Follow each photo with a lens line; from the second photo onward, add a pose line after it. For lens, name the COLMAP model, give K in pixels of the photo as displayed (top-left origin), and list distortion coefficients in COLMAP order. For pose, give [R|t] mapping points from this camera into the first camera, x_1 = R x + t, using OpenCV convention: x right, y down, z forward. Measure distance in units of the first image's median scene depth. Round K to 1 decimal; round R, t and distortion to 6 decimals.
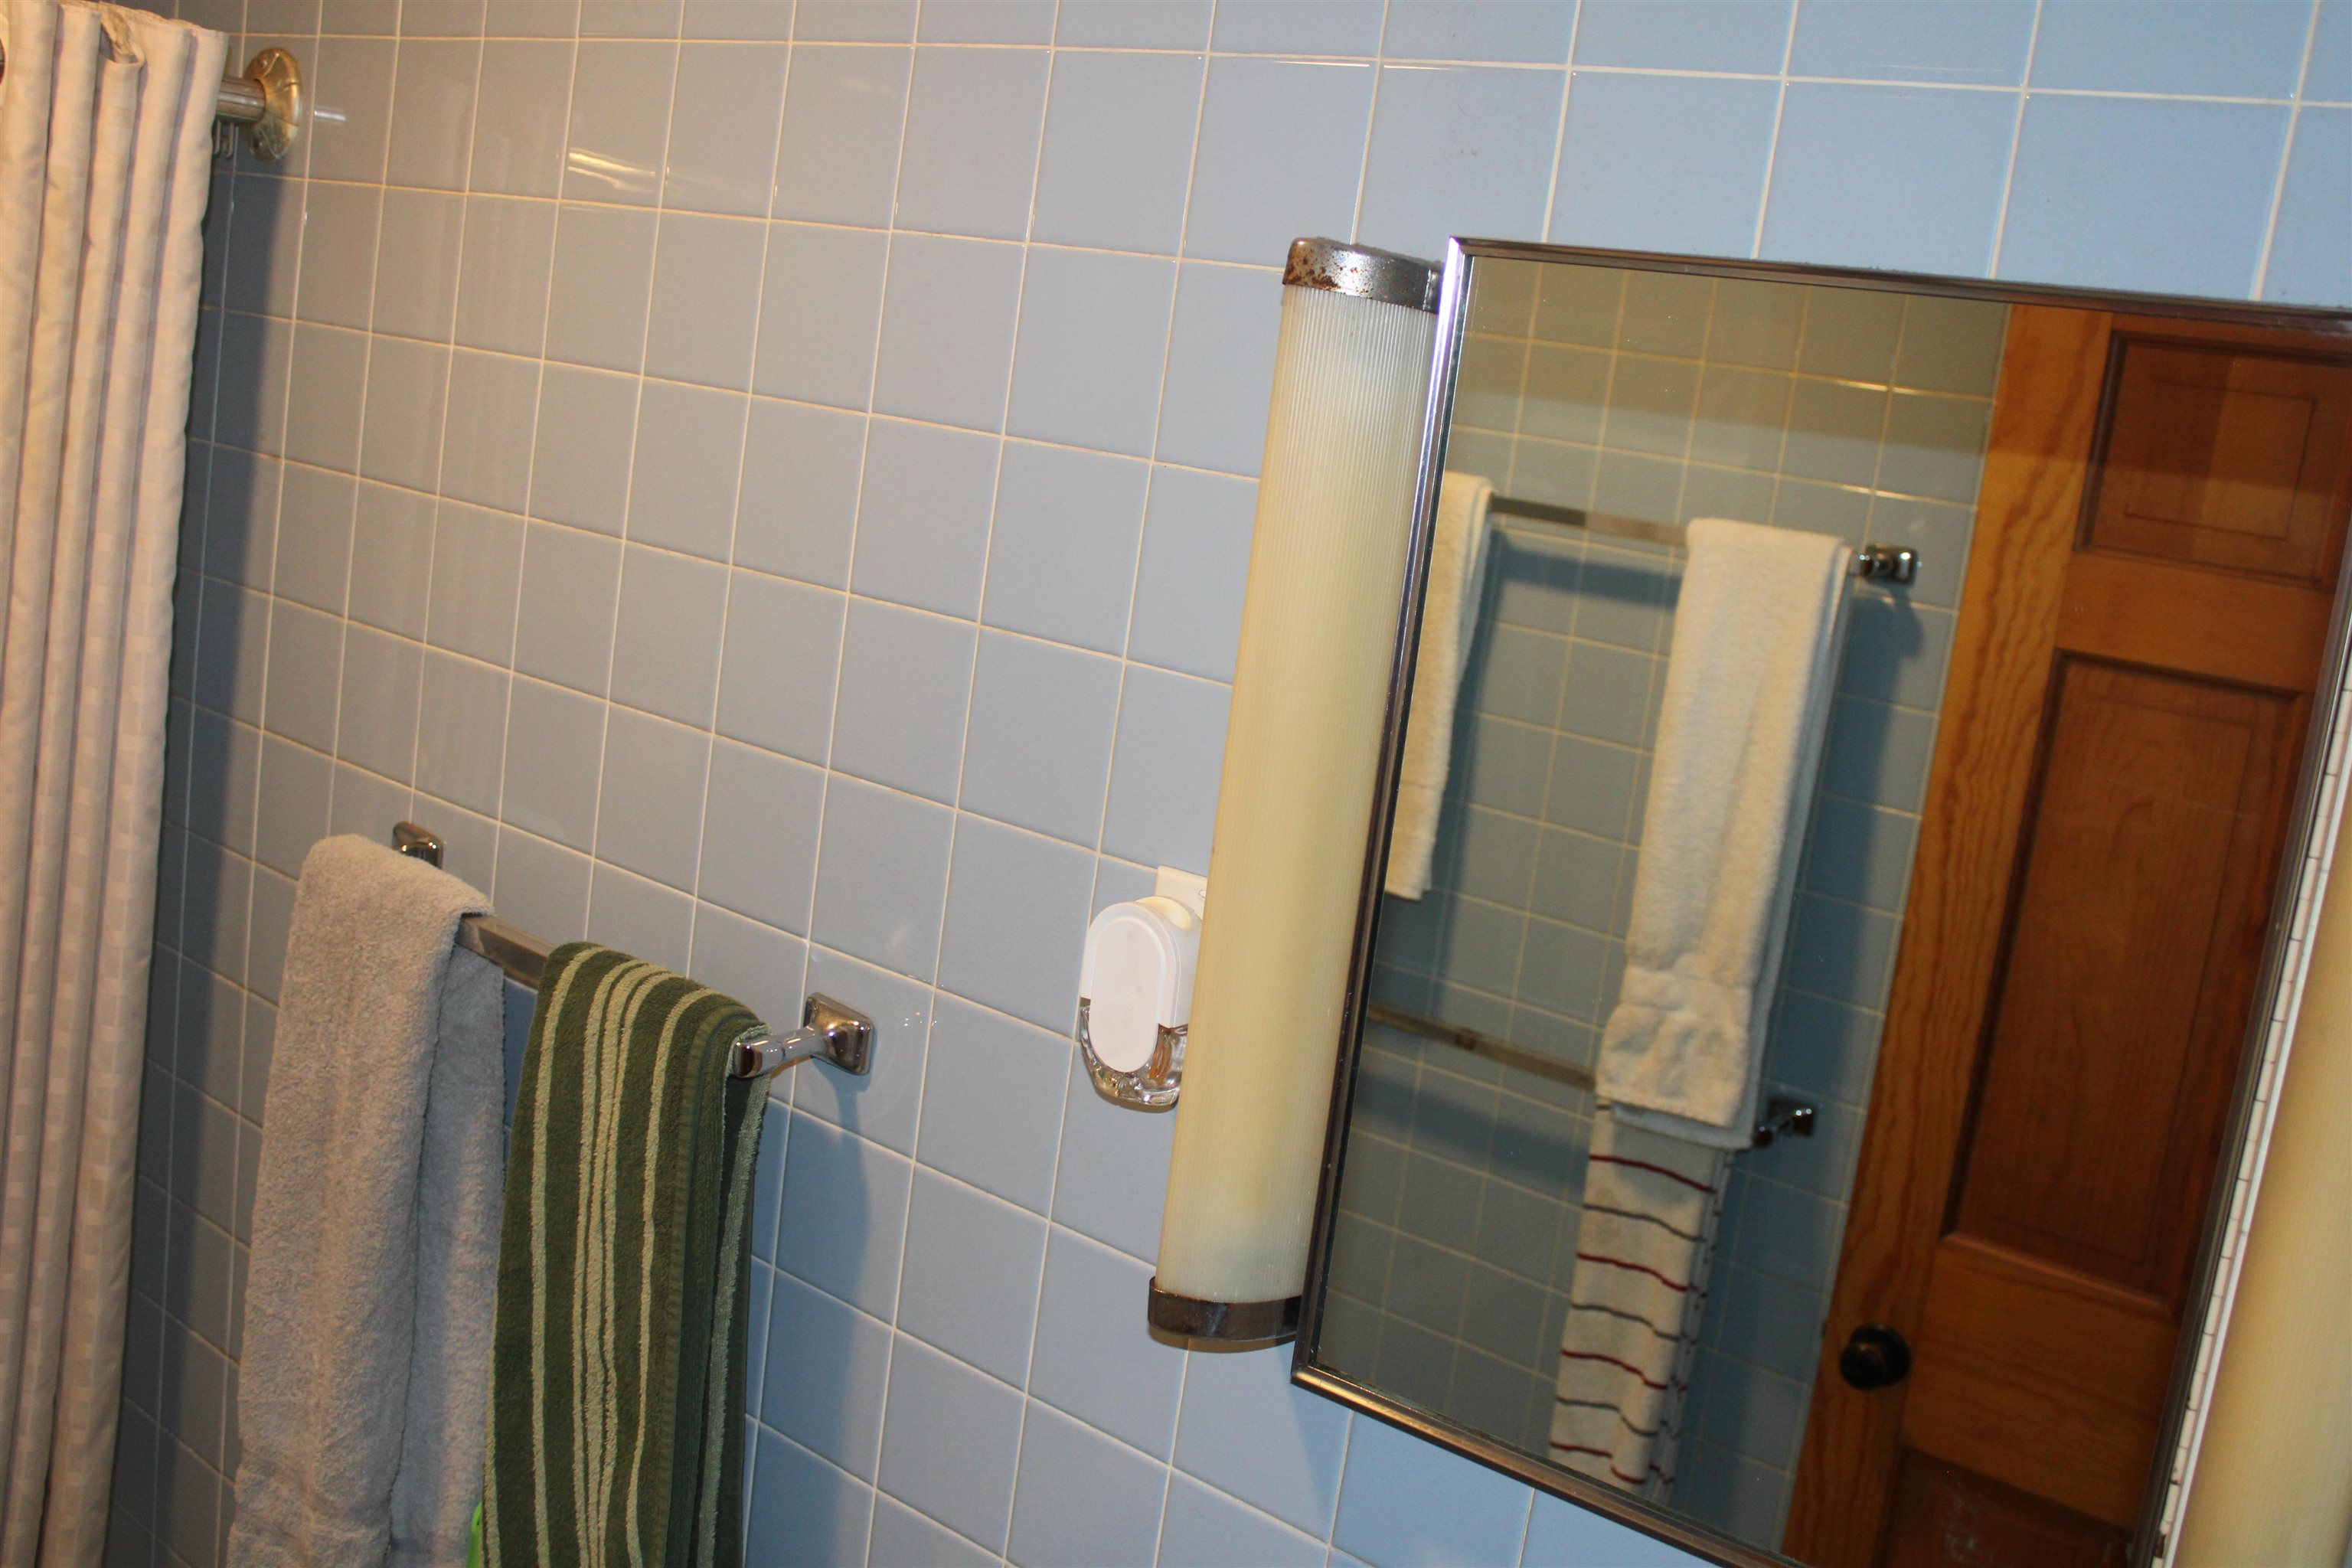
lens RADIAL K [[2306.0, 0, 1176.0], [0, 2306.0, 784.0], [0, 0, 1]] dist [-0.139541, 0.151771]
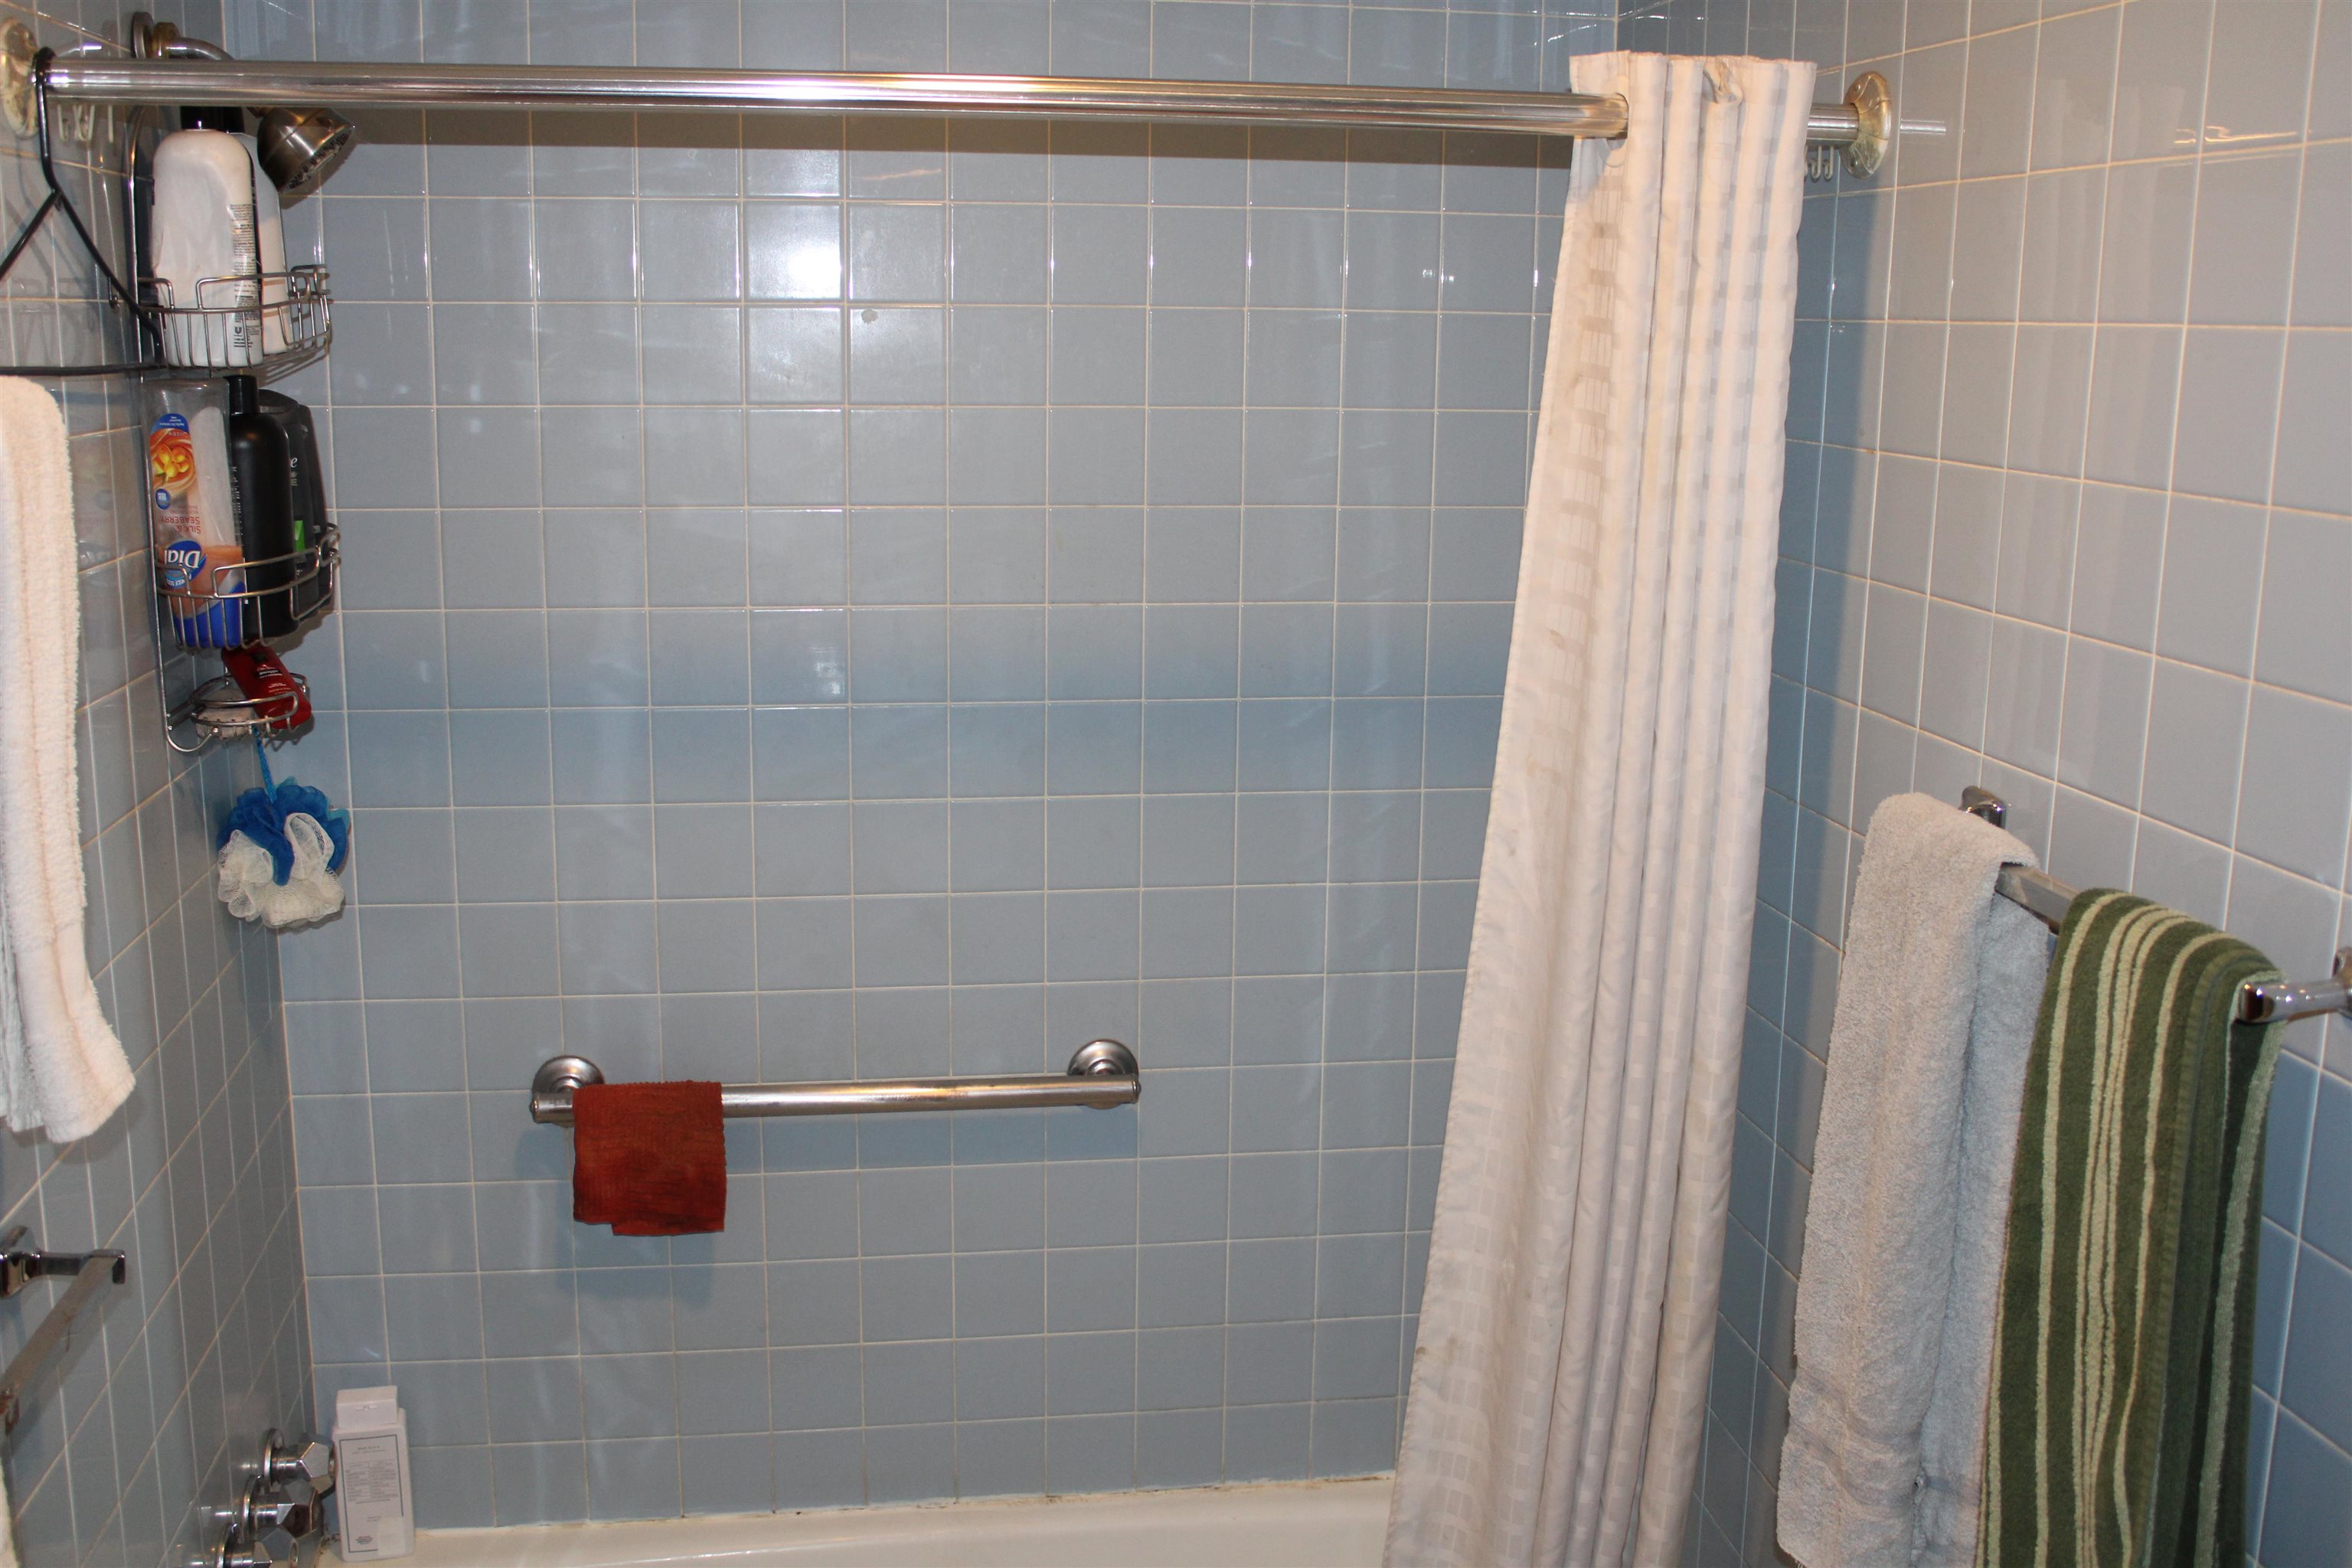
lens RADIAL K [[2306.0, 0, 1176.0], [0, 2306.0, 784.0], [0, 0, 1]] dist [-0.139541, 0.151771]
pose [[0.733195, 0.009156, -0.679956, 0.117483], [-0.032977, 0.999212, -0.022104, 0.060300], [0.679218, 0.038629, 0.732919, -0.008907]]
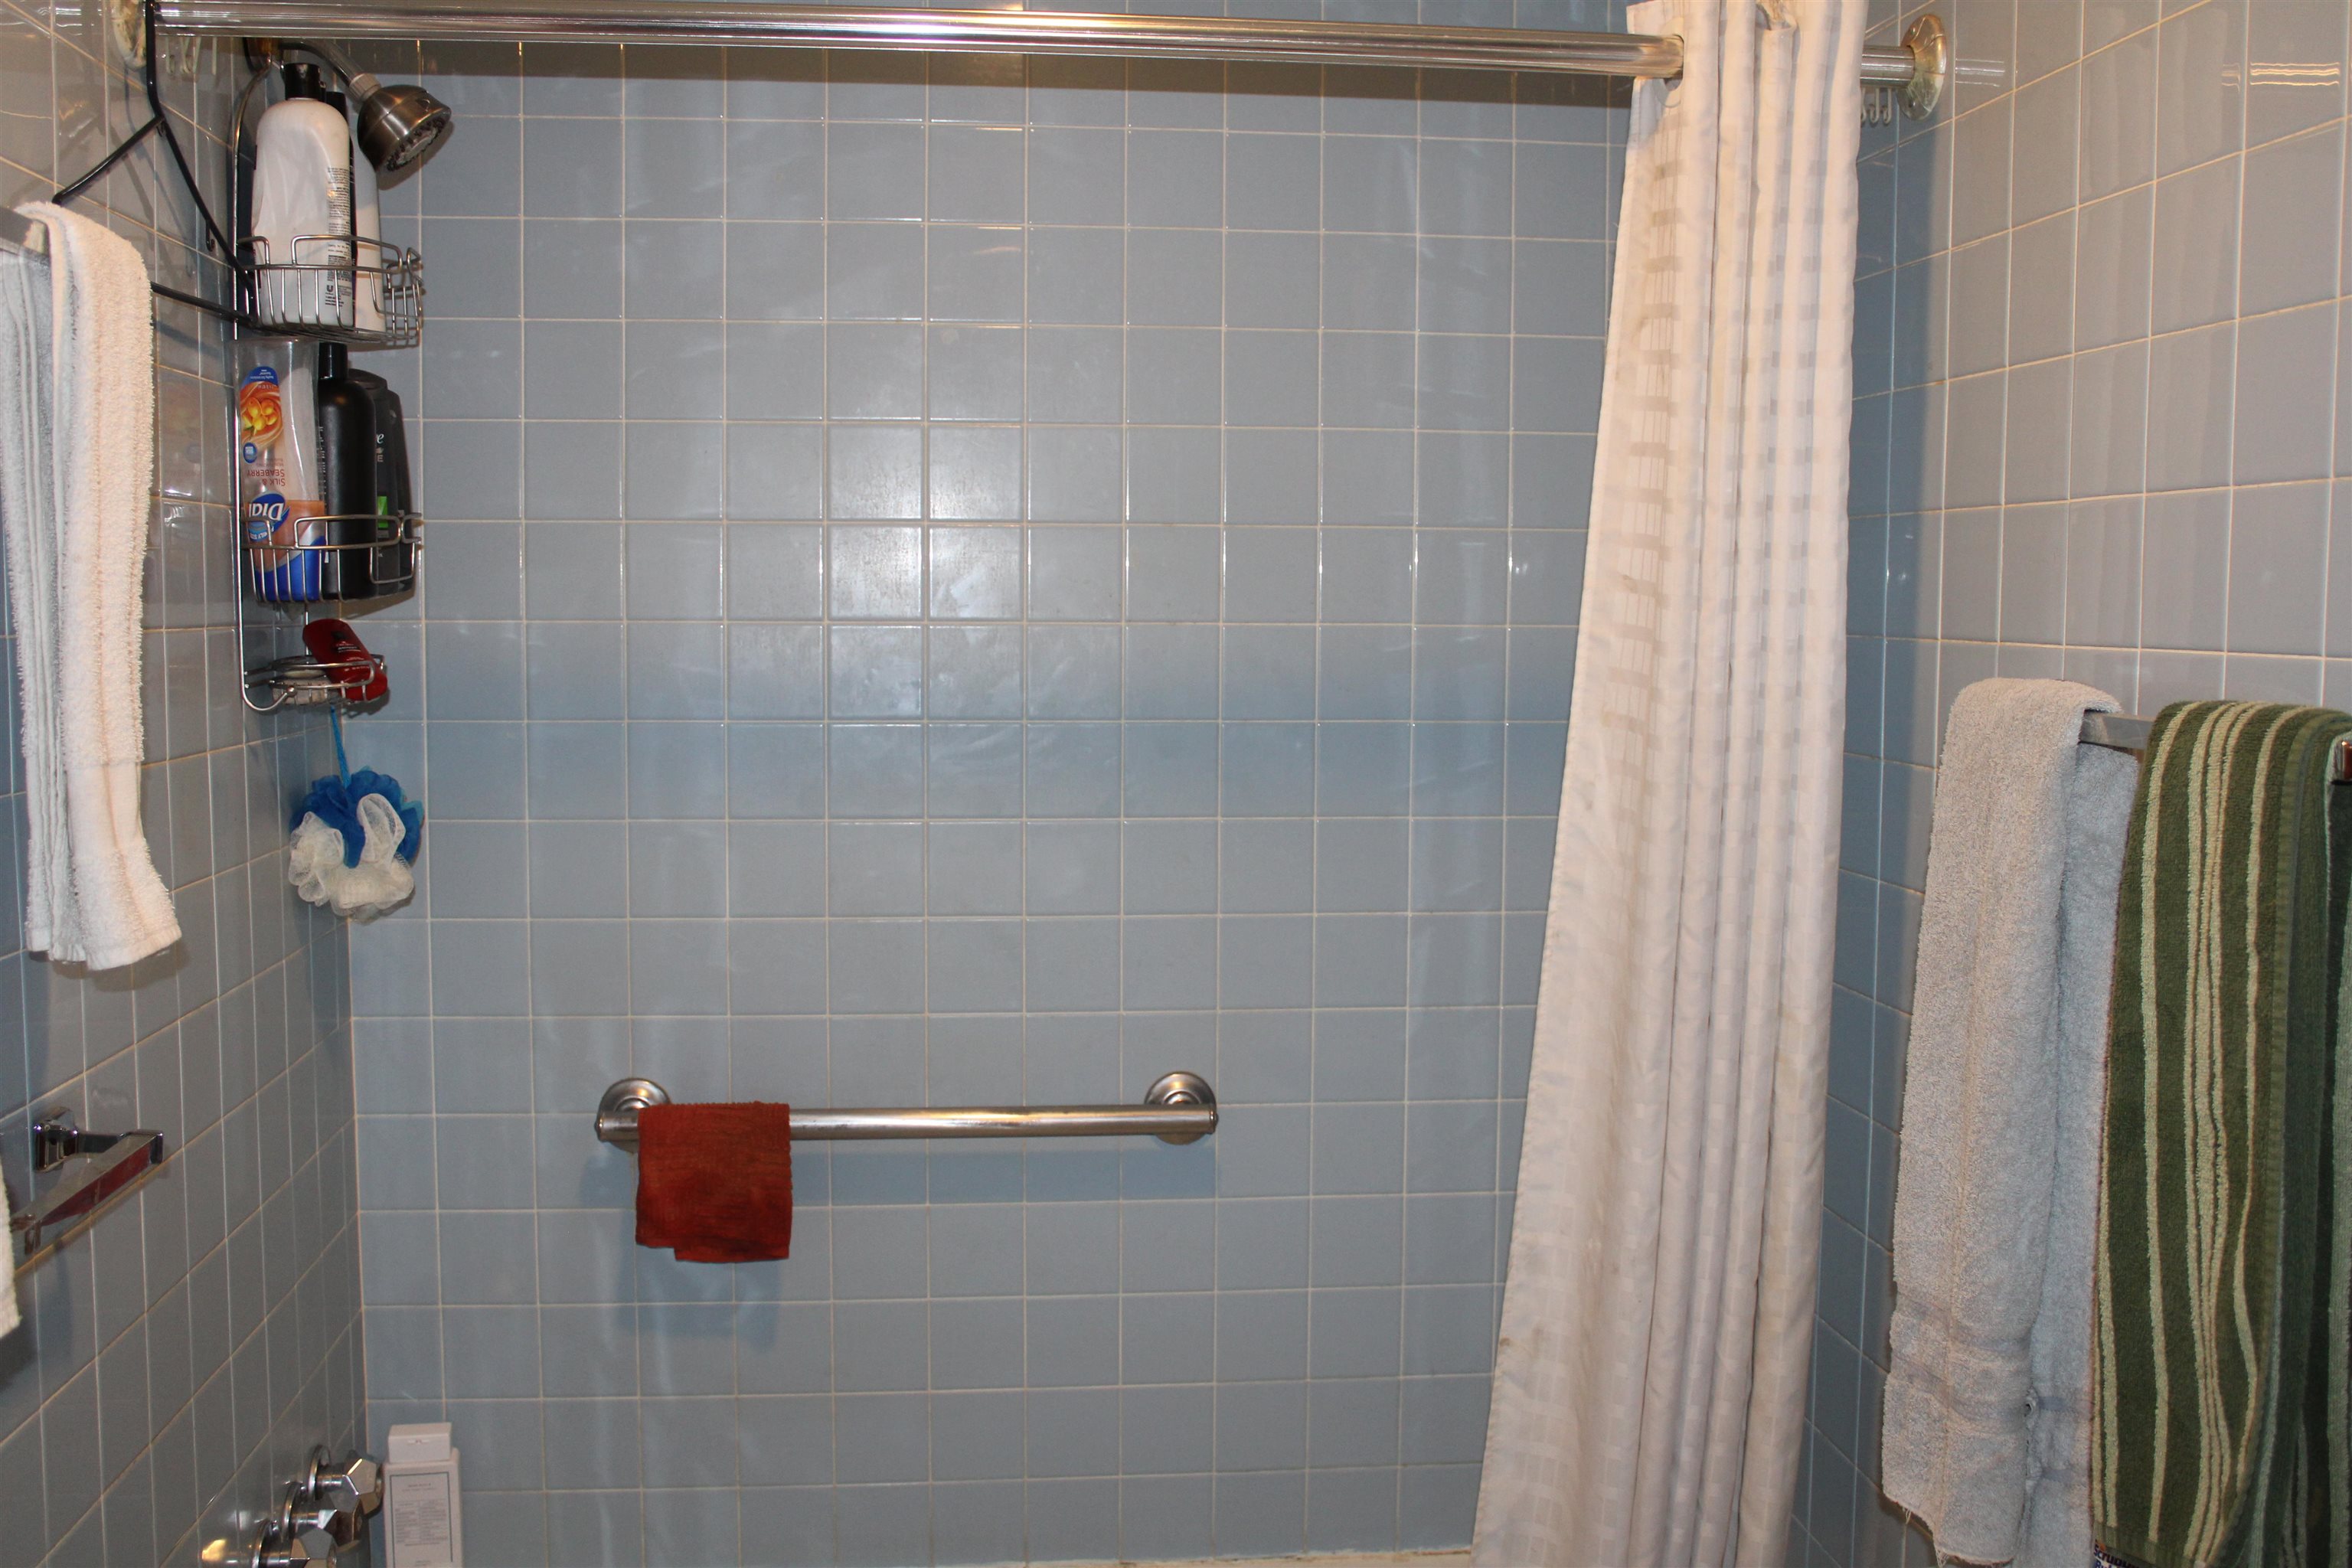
lens RADIAL K [[2306.0, 0, 1176.0], [0, 2306.0, 784.0], [0, 0, 1]] dist [-0.139541, 0.151771]
pose [[0.700969, -0.075656, -0.709167, 0.115027], [-0.035836, 0.989365, -0.140971, 0.259836], [0.712291, 0.124230, 0.690803, 0.036659]]
